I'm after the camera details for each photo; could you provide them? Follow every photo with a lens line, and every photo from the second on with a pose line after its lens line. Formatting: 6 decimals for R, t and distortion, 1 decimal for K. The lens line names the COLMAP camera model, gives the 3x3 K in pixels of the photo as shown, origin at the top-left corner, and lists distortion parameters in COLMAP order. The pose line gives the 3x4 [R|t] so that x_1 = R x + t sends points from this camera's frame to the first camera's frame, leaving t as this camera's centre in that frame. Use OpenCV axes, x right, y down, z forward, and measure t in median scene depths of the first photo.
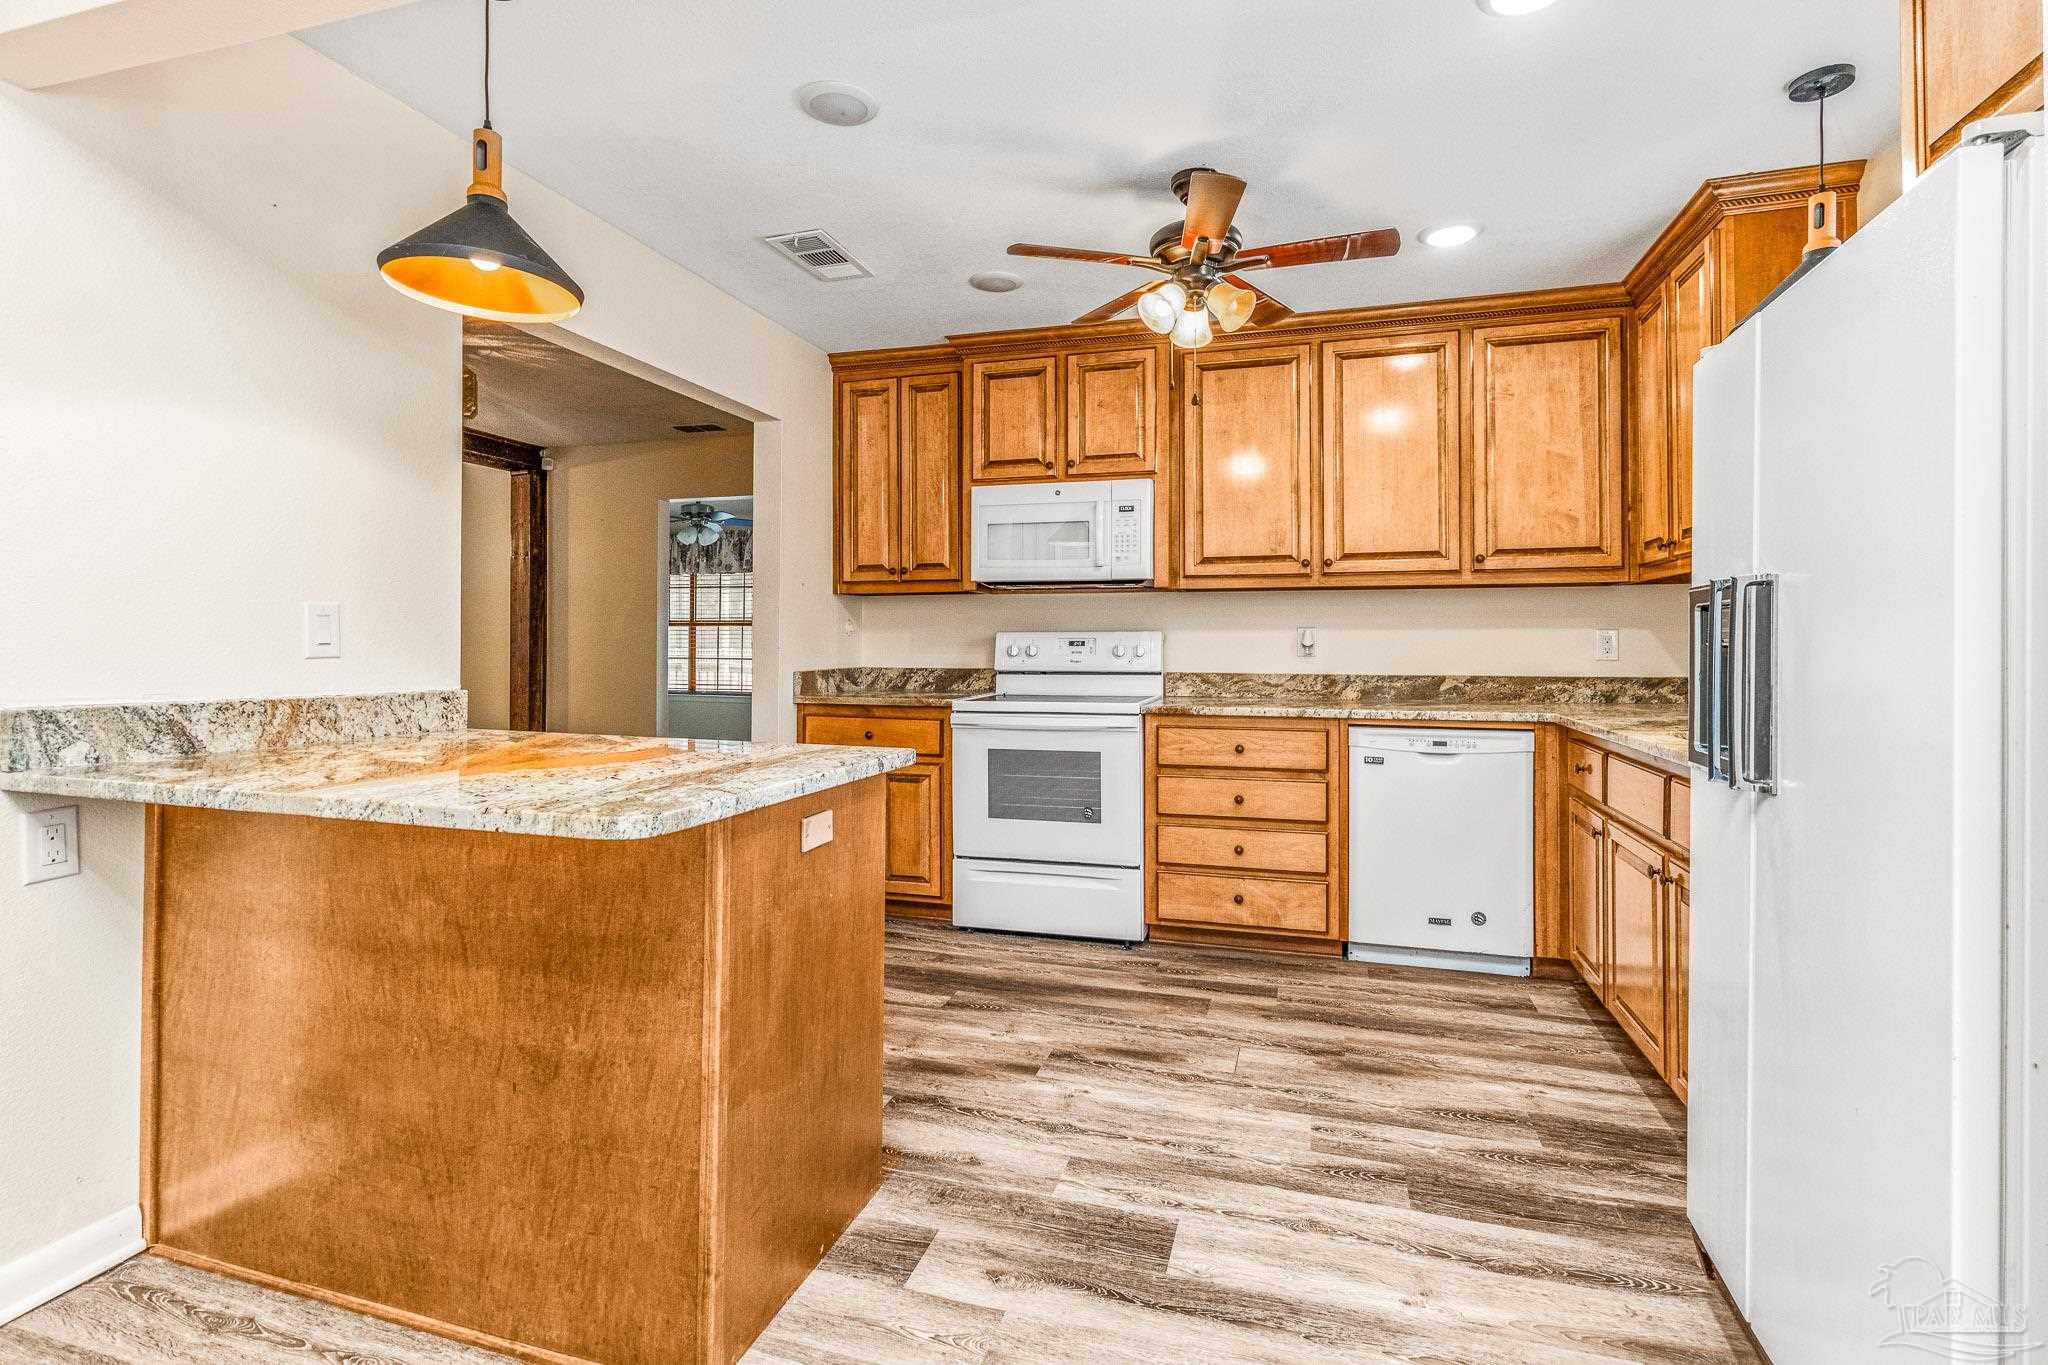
lens RADIAL K [[990.5, 0, 1019.1], [0, 990.5, 621.1], [0, 0, 1]] dist [-0.001653, 0.000023]
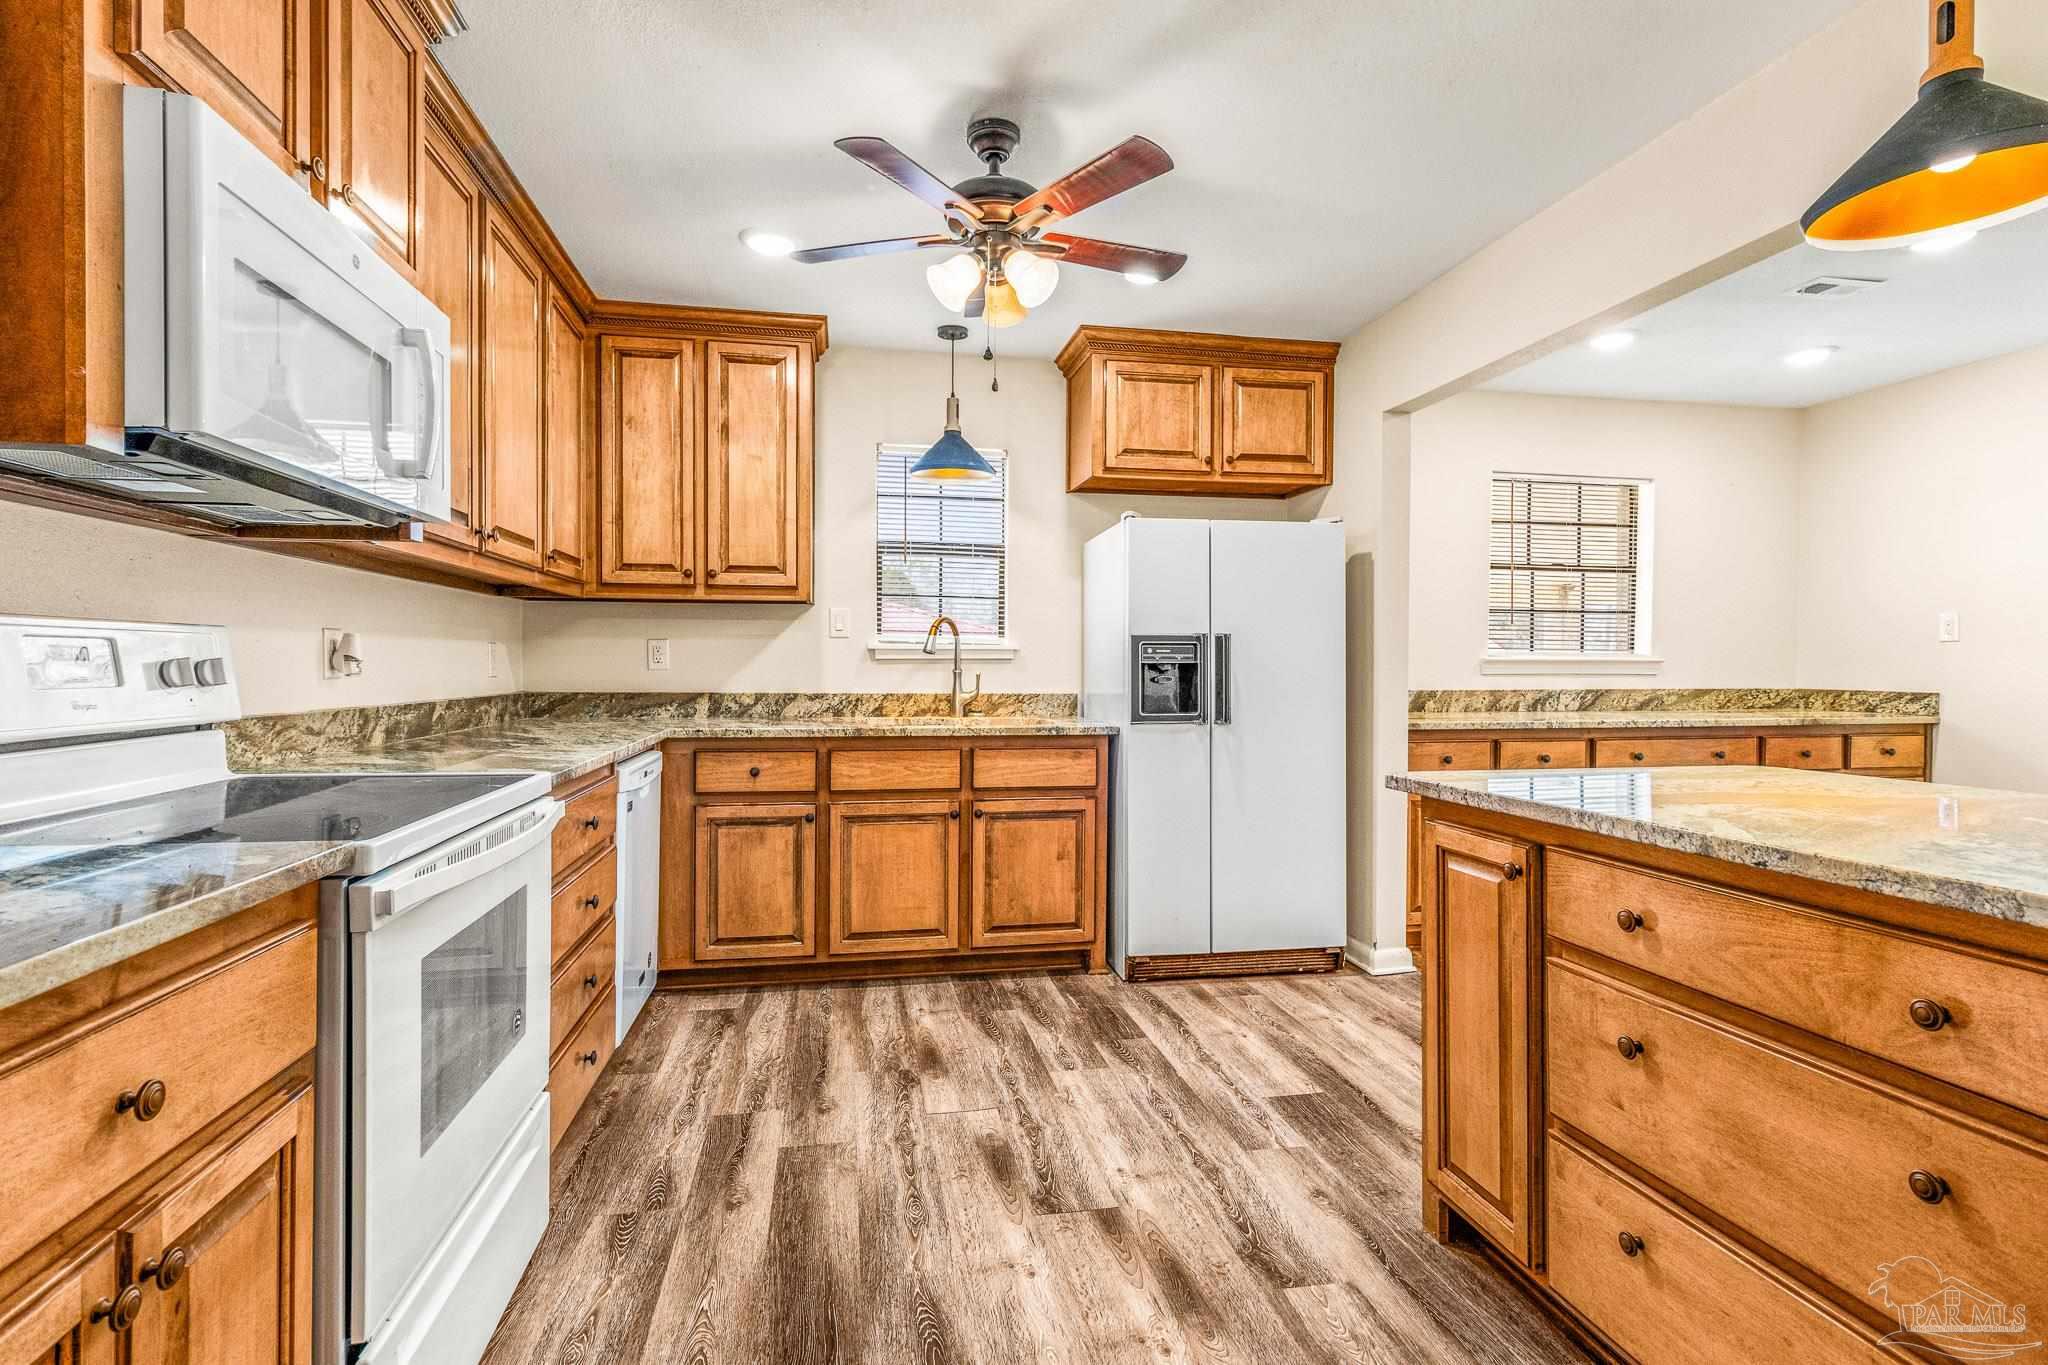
lens RADIAL K [[974.7, 0, 1029.0], [0, 974.7, 657.1], [0, 0, 1]] dist [-0.000033, 0.000813]
pose [[-0.470622, 0.003061, 0.882330, -0.478023], [-0.025883, 0.999516, -0.017273, 0.026659], [-0.881955, -0.030966, -0.470315, 1.081777]]
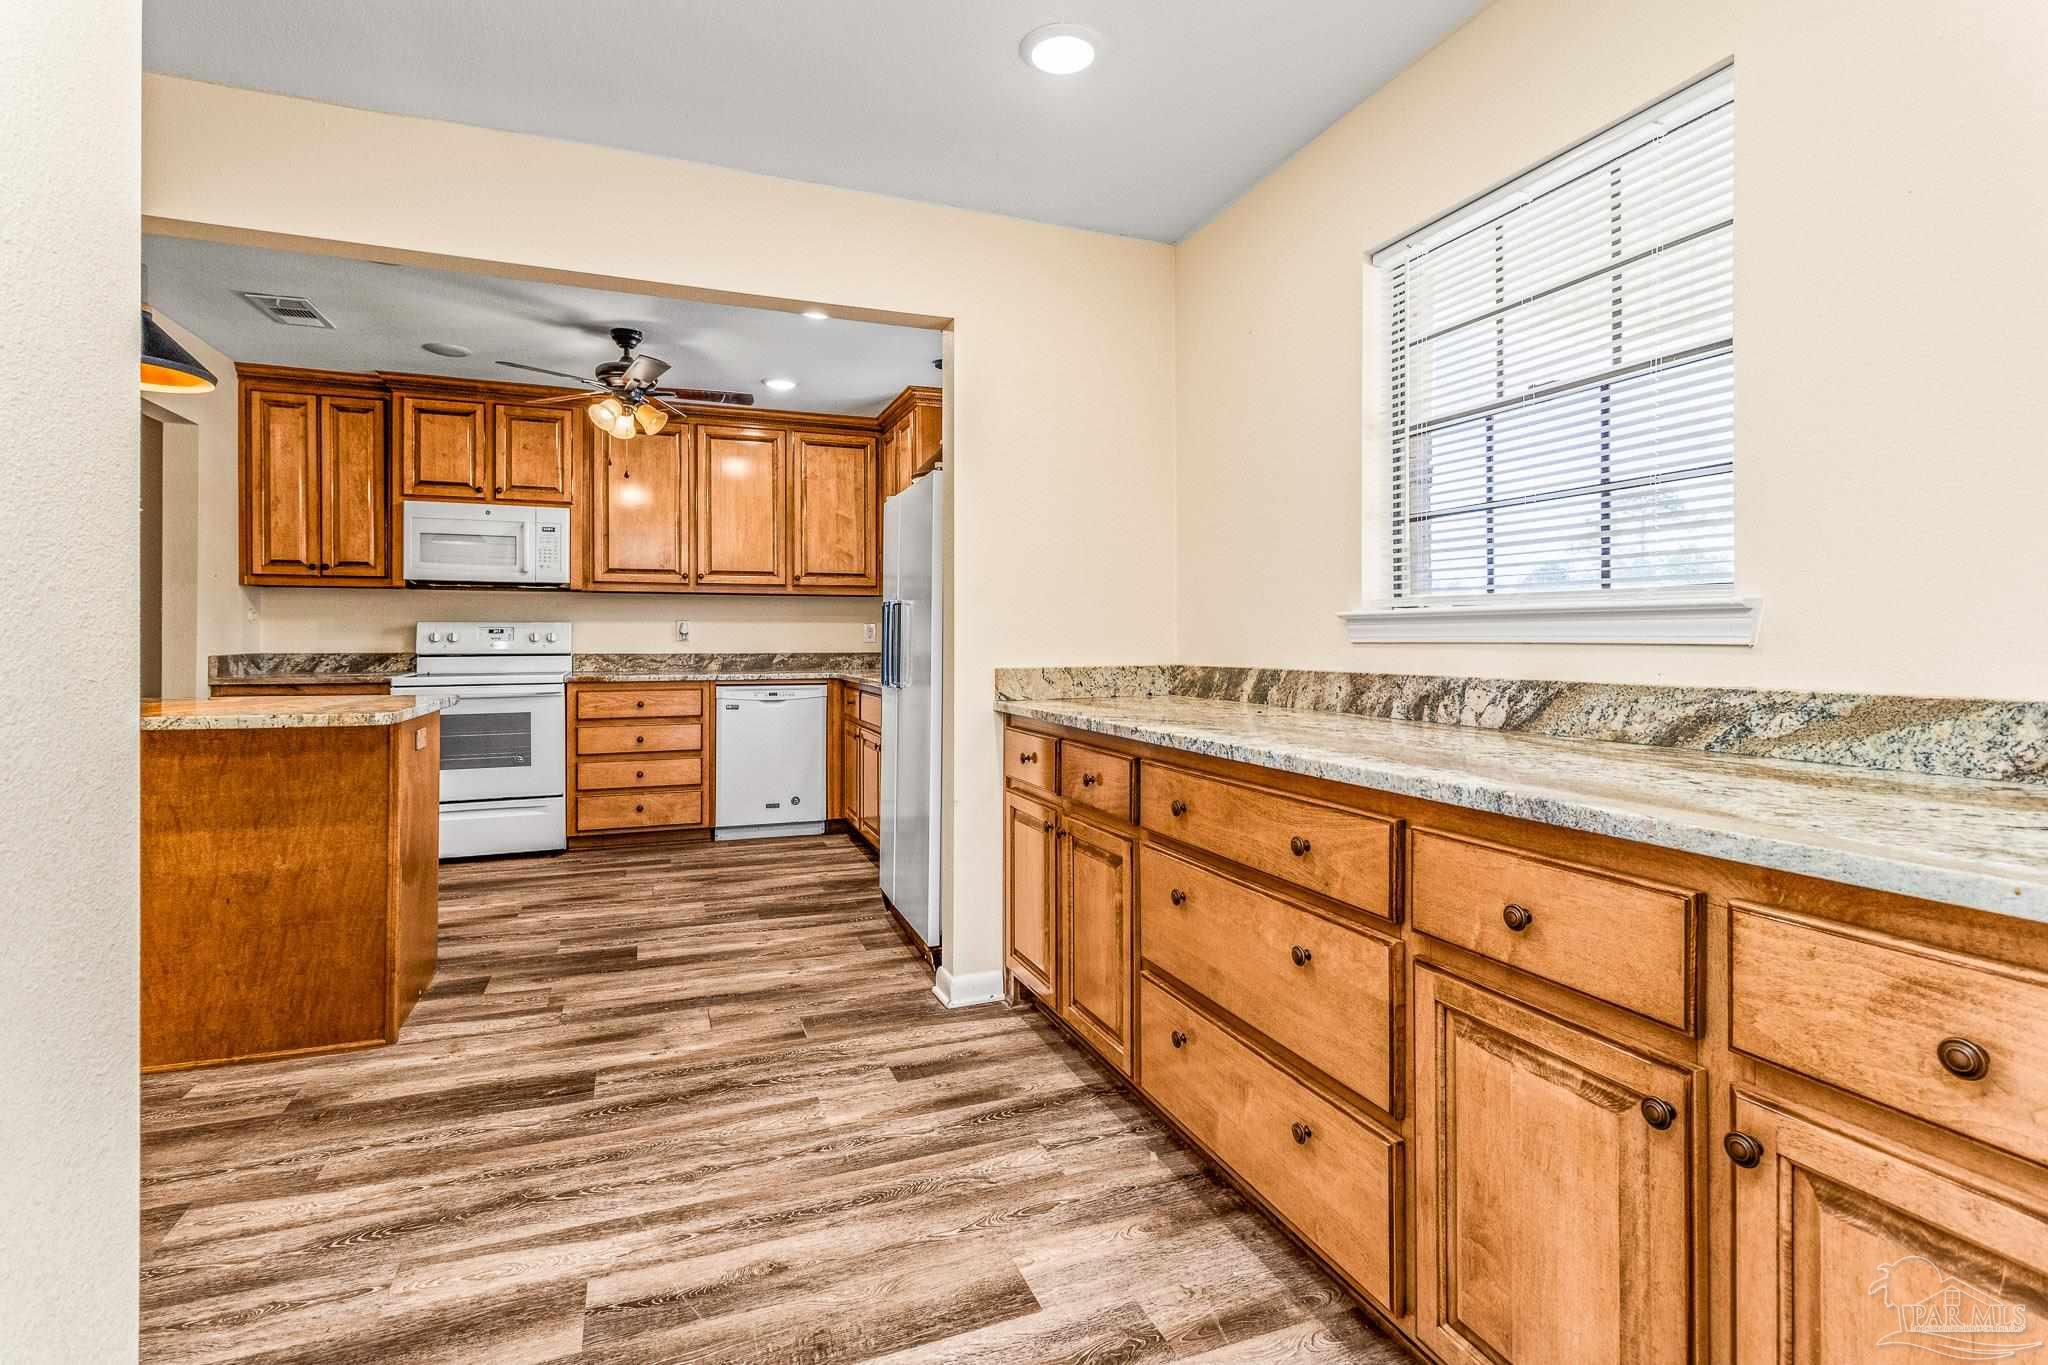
lens RADIAL K [[974.7, 0, 1029.0], [0, 974.7, 657.1], [0, 0, 1]] dist [-0.000033, 0.000813]
pose [[0.788659, -0.012655, 0.614700, -0.207904], [-0.013660, 0.999181, 0.038096, -0.001165], [-0.614679, -0.038442, 0.787840, -0.473437]]
